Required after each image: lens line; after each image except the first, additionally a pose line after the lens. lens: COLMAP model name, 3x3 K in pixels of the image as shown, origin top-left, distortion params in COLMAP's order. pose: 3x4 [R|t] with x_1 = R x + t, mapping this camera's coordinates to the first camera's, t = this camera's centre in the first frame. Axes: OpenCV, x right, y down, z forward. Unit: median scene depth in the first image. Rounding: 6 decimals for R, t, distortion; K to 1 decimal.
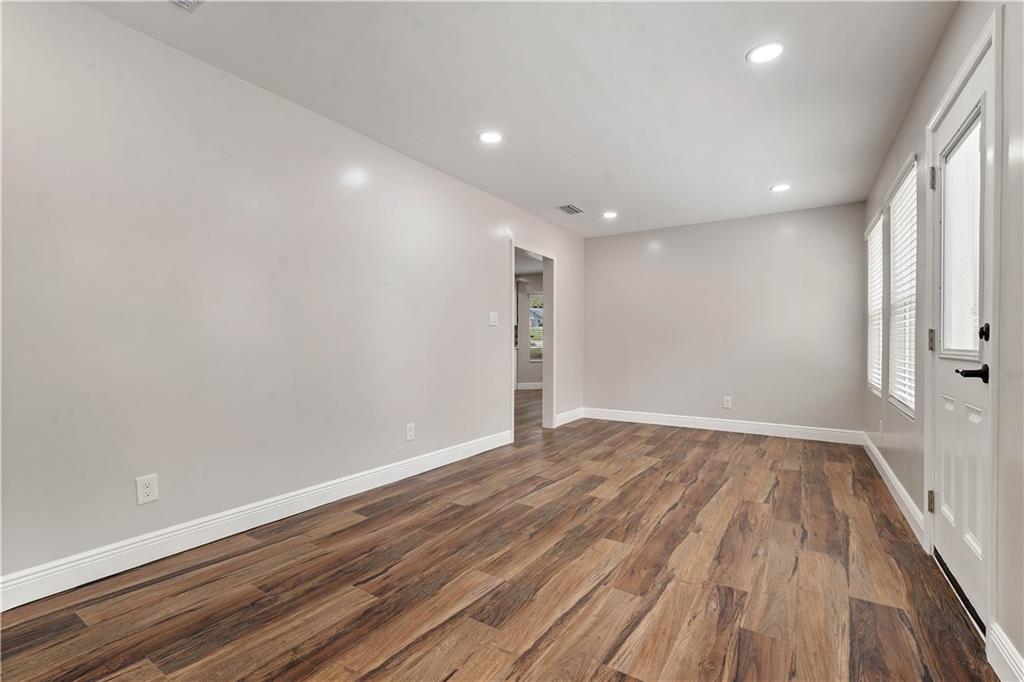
lens RADIAL K [[452.7, 0, 516.2], [0, 452.7, 343.1], [0, 0, 1]] dist [-0.006717, 0.000409]
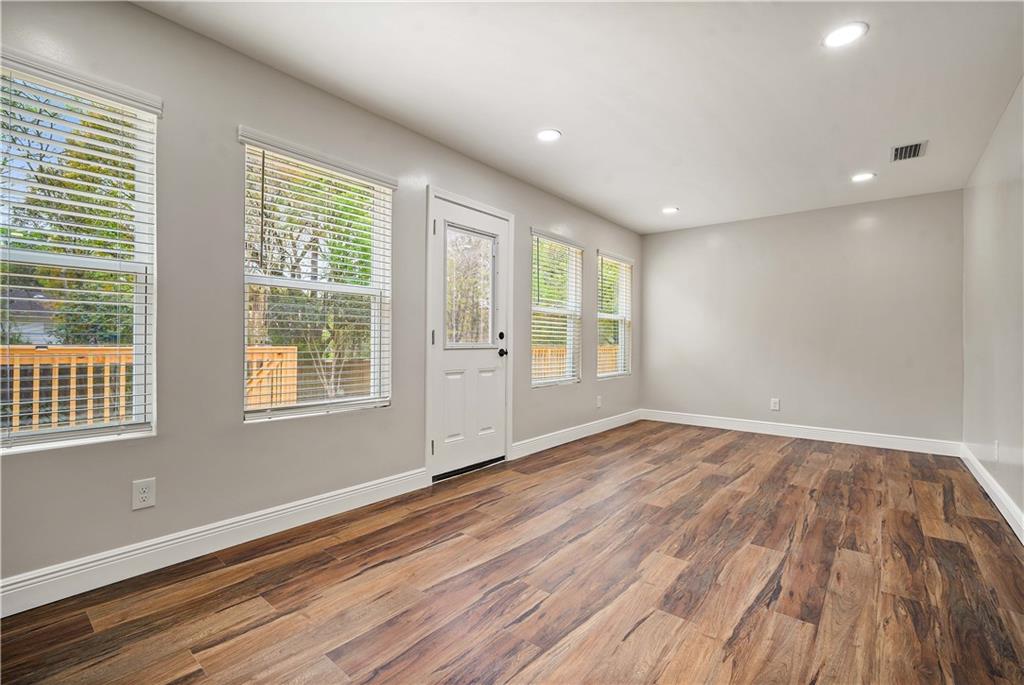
lens RADIAL K [[452.7, 0, 516.2], [0, 452.7, 344.6], [0, 0, 1]] dist [-0.006717, 0.000409]
pose [[-0.993503, -0.014910, 0.112828, 0.391389], [-0.013542, 0.999825, 0.012875, -0.004197], [-0.113000, 0.011264, -0.993531, 1.930785]]
